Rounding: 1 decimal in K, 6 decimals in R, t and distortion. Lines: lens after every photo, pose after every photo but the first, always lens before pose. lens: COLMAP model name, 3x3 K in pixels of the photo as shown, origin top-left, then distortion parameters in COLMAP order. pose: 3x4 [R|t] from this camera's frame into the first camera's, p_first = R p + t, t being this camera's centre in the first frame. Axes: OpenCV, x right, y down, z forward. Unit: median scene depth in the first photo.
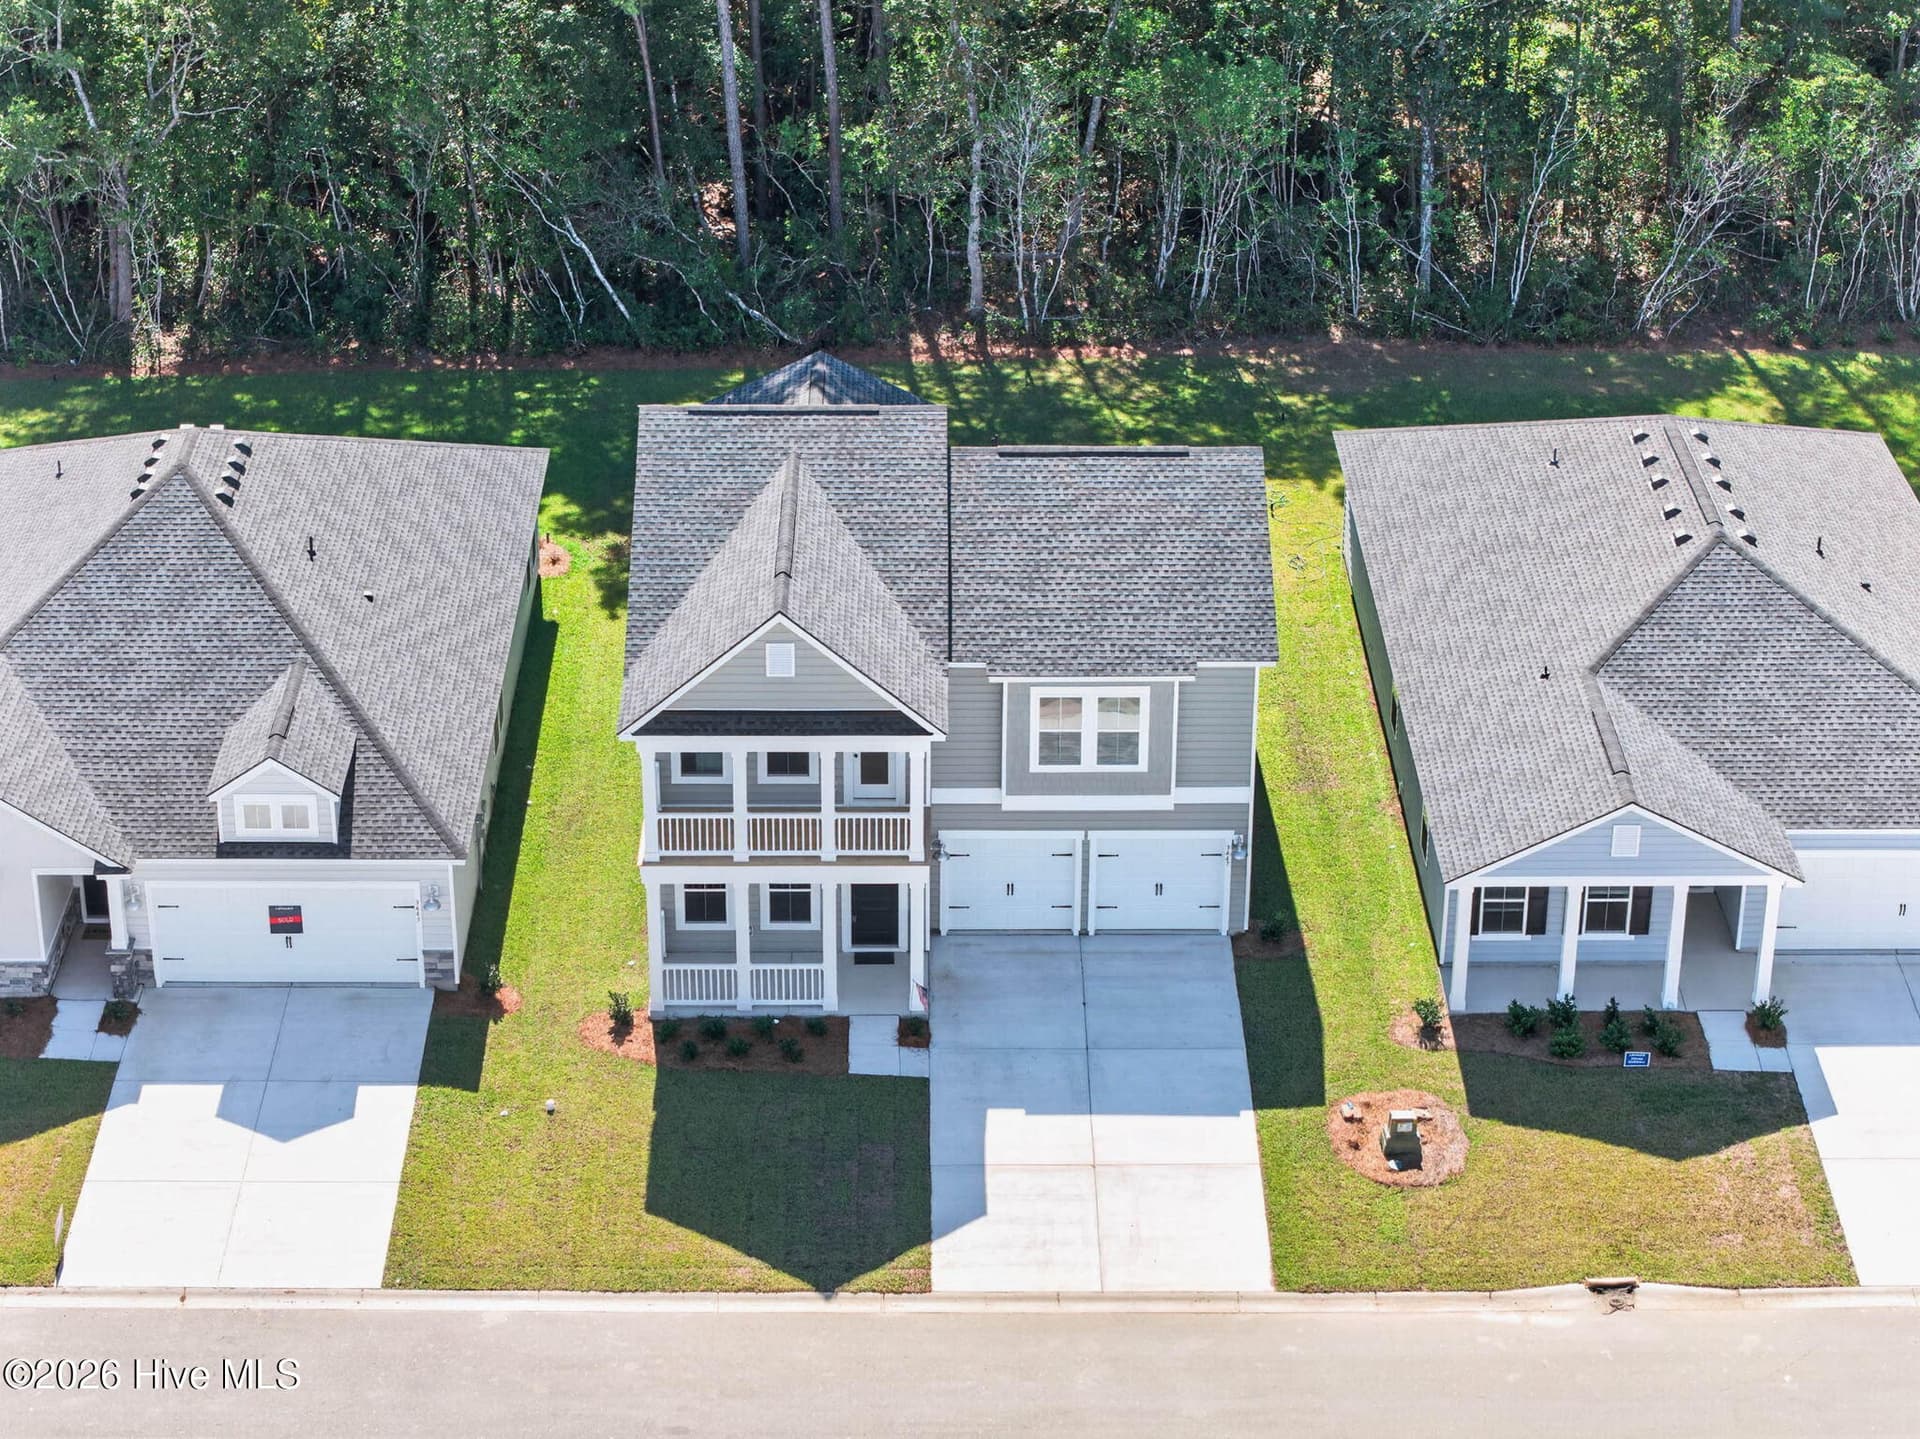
lens RADIAL K [[3869.6, 0, 960.0], [0, 3869.6, 719.5], [0, 0, 1]] dist [-0.422388, 3.651502]
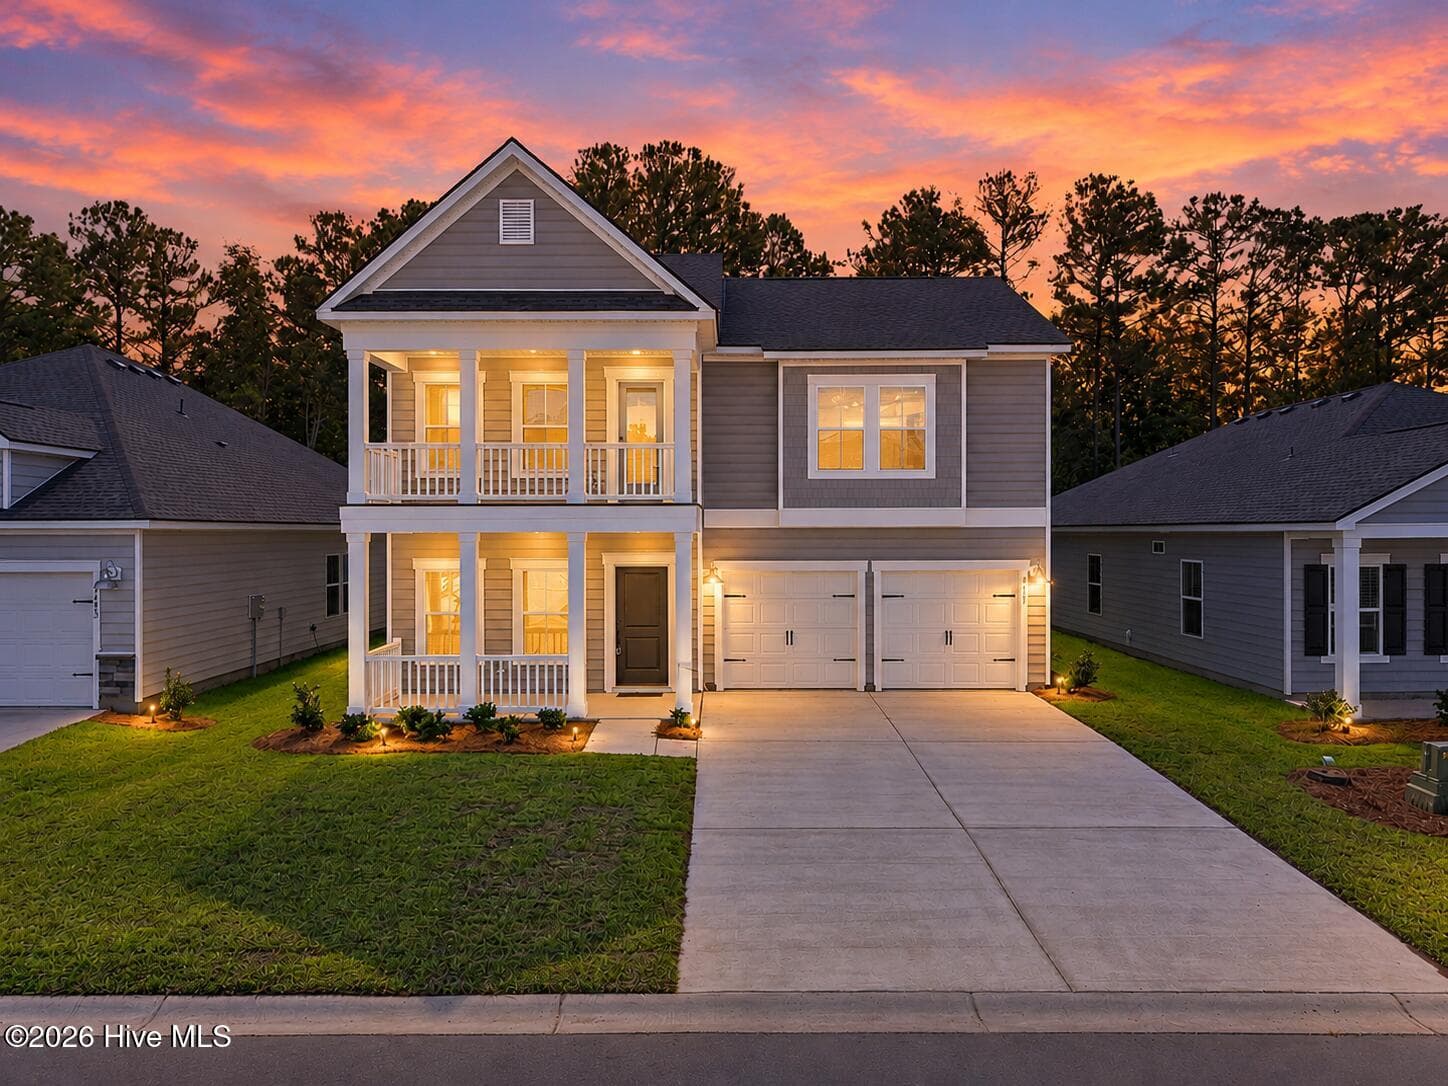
lens RADIAL K [[979.0, 0, 724.0], [0, 979.0, 543.0], [0, 0, 1]] dist [-0.003769, -0.000333]
pose [[0.999922, 0.000061, -0.012517, -0.001798], [-0.005747, 0.890581, -0.454787, 0.135235], [0.011119, 0.454824, 0.890512, 0.811157]]
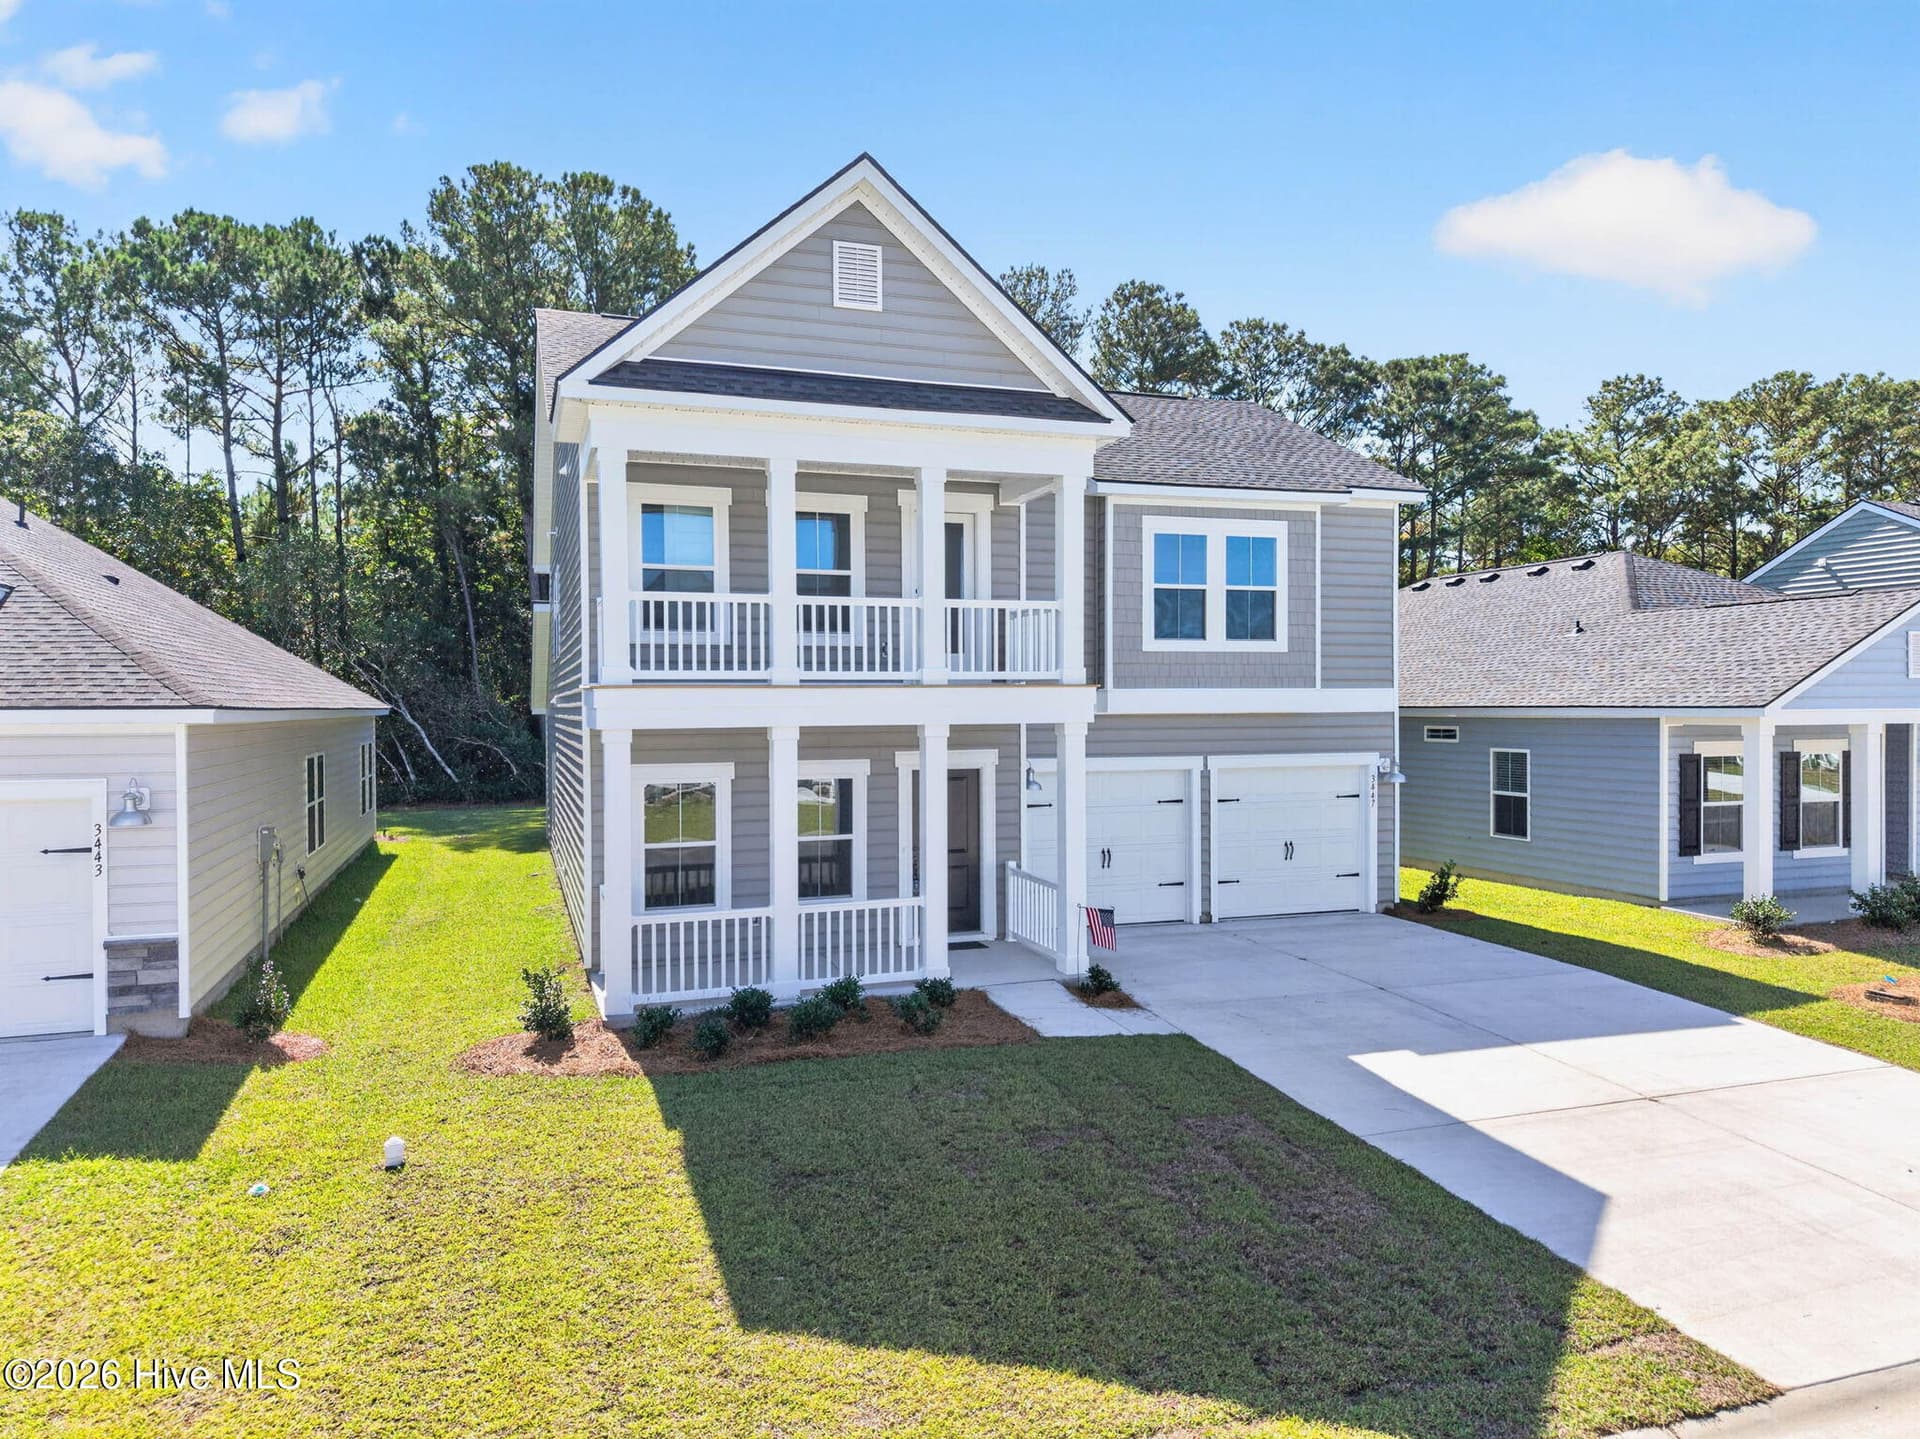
lens RADIAL K [[1280.7, 0, 955.5], [0, 1280.7, 738.3], [0, 0, 1]] dist [0.007941, 0.005368]
pose [[0.946609, -0.013391, 0.322106, -0.091565], [0.157731, 0.890621, -0.426515, 0.124343], [-0.281163, 0.454549, 0.845182, 0.830798]]
